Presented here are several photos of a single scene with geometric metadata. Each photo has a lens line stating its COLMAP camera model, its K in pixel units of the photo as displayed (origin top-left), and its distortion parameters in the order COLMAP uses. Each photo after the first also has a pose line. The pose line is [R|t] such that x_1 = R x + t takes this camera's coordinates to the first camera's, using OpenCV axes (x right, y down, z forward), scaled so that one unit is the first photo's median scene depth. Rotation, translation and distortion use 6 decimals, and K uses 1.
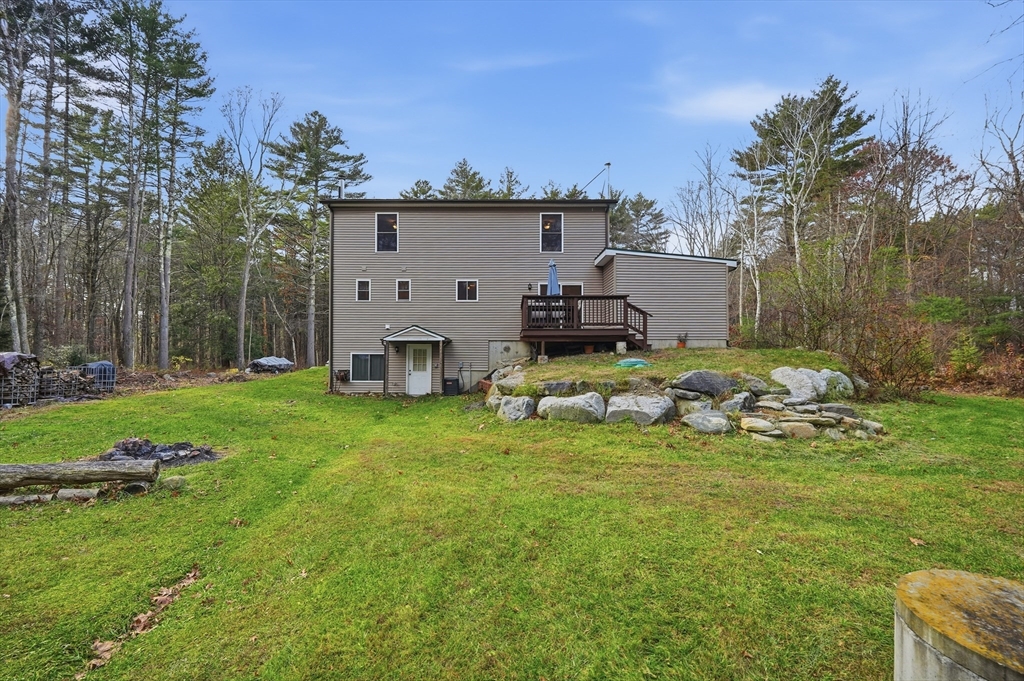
lens RADIAL K [[414.3, 0, 513.2], [0, 414.3, 335.1], [0, 0, 1]] dist [-0.009387, -0.000448]
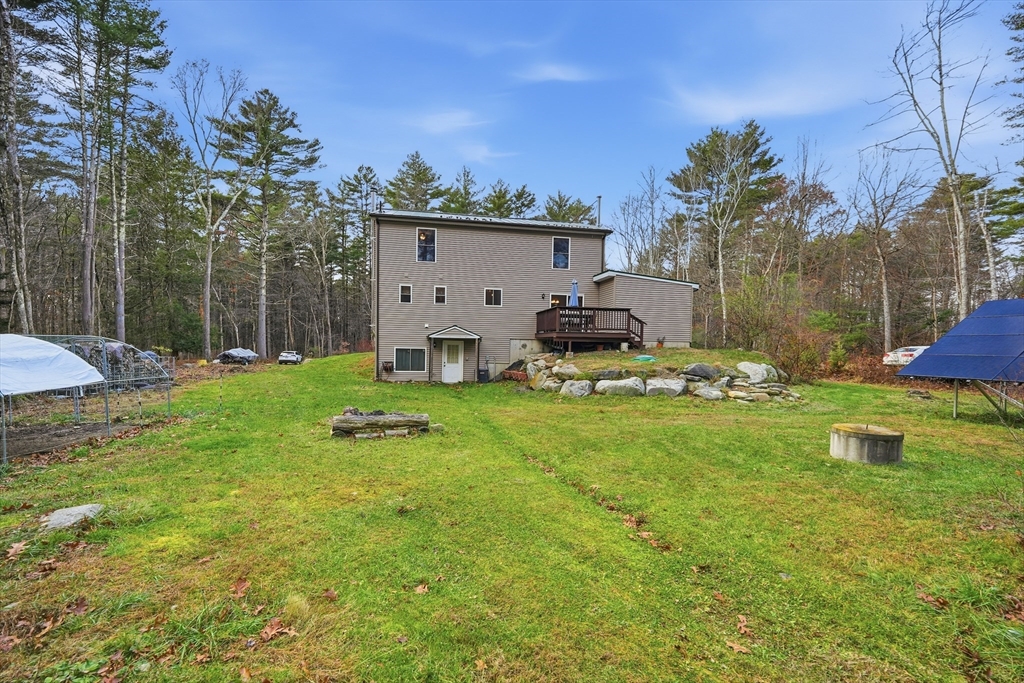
lens RADIAL K [[419.3, 0, 512.7], [0, 419.3, 348.9], [0, 0, 1]] dist [-0.000348, -0.007392]
pose [[0.983254, 0.014923, 0.181627, -0.276360], [-0.023397, 0.998731, 0.044604, -0.012615], [-0.180731, -0.048107, 0.982355, -0.227377]]
